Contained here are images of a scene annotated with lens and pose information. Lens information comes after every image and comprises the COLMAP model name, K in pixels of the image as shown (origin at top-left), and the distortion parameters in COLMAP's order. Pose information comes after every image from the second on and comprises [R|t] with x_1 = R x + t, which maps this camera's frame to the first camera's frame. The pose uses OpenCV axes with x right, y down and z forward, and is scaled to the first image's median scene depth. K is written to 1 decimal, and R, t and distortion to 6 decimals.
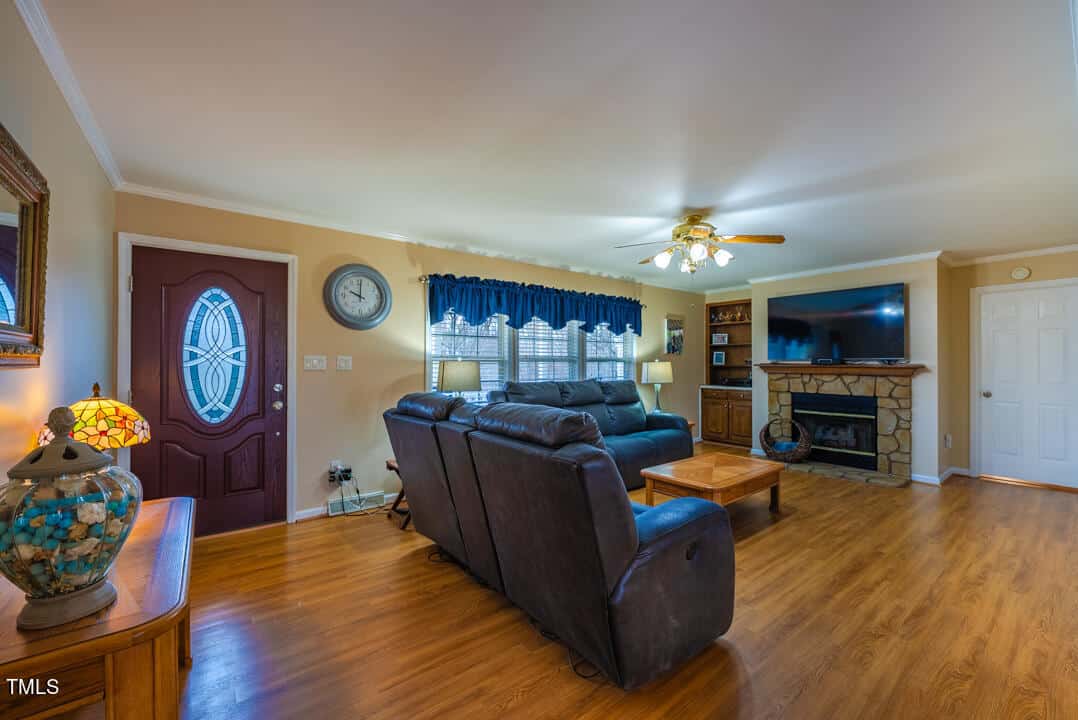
lens RADIAL K [[434.6, 0, 539.0], [0, 434.6, 360.0], [0, 0, 1]] dist [-0.001043, -0.000104]
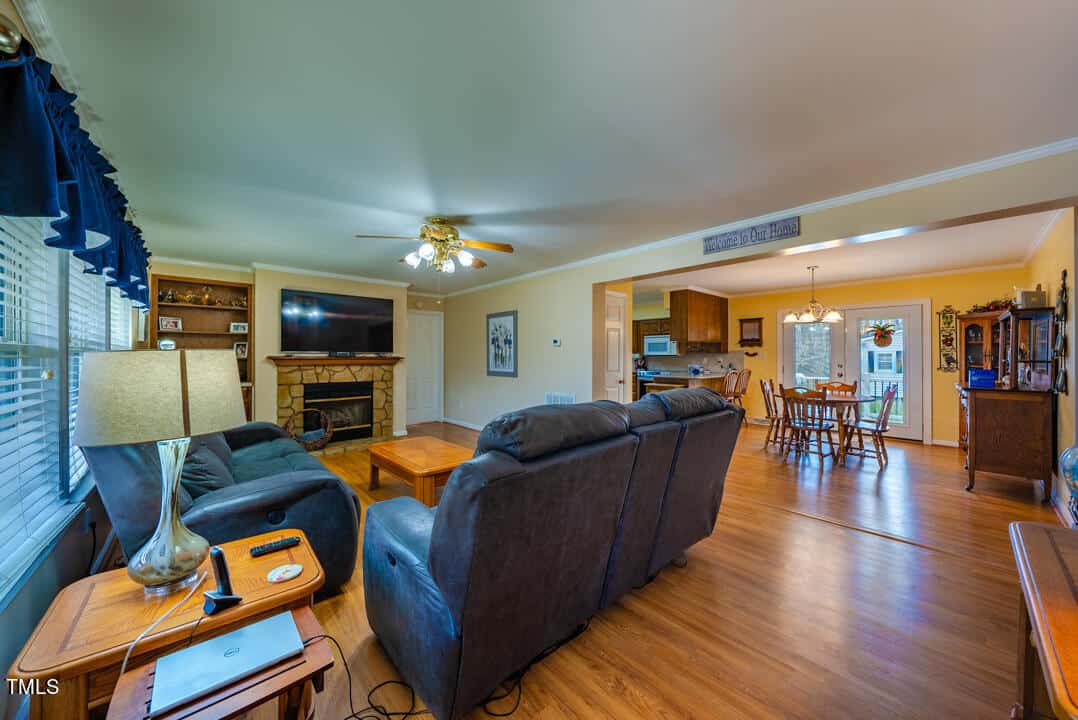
lens RADIAL K [[381.6, 0, 539.0], [0, 381.6, 360.0], [0, 0, 1]] dist [-0.001286, -0.000067]
pose [[-0.074835, -0.011829, 0.997126, -0.393161], [-0.008456, 0.999901, 0.011227, 0.002441], [-0.997160, -0.007591, -0.074927, 0.538103]]
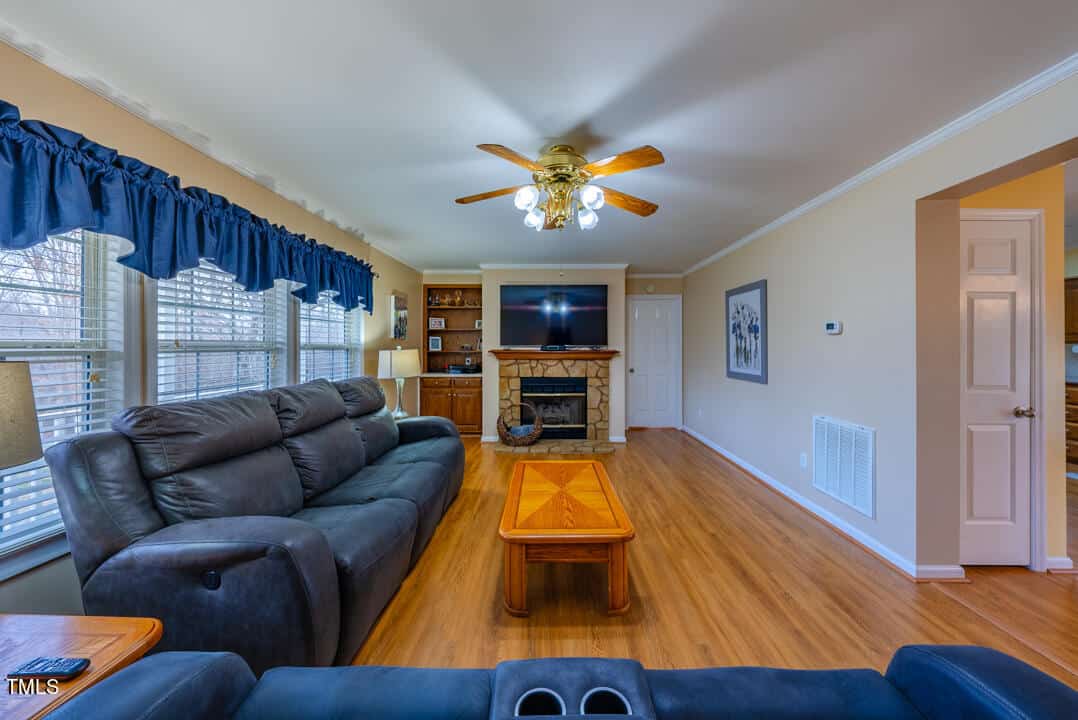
lens RADIAL K [[371.4, 0, 549.4], [0, 371.4, 342.0], [0, 0, 1]] dist [-0.001351, -0.000219]
pose [[0.612264, 0.005006, 0.790638, -0.090894], [-0.003895, 0.999987, -0.003315, -0.008295], [-0.790644, -0.001050, 0.612275, 0.419986]]
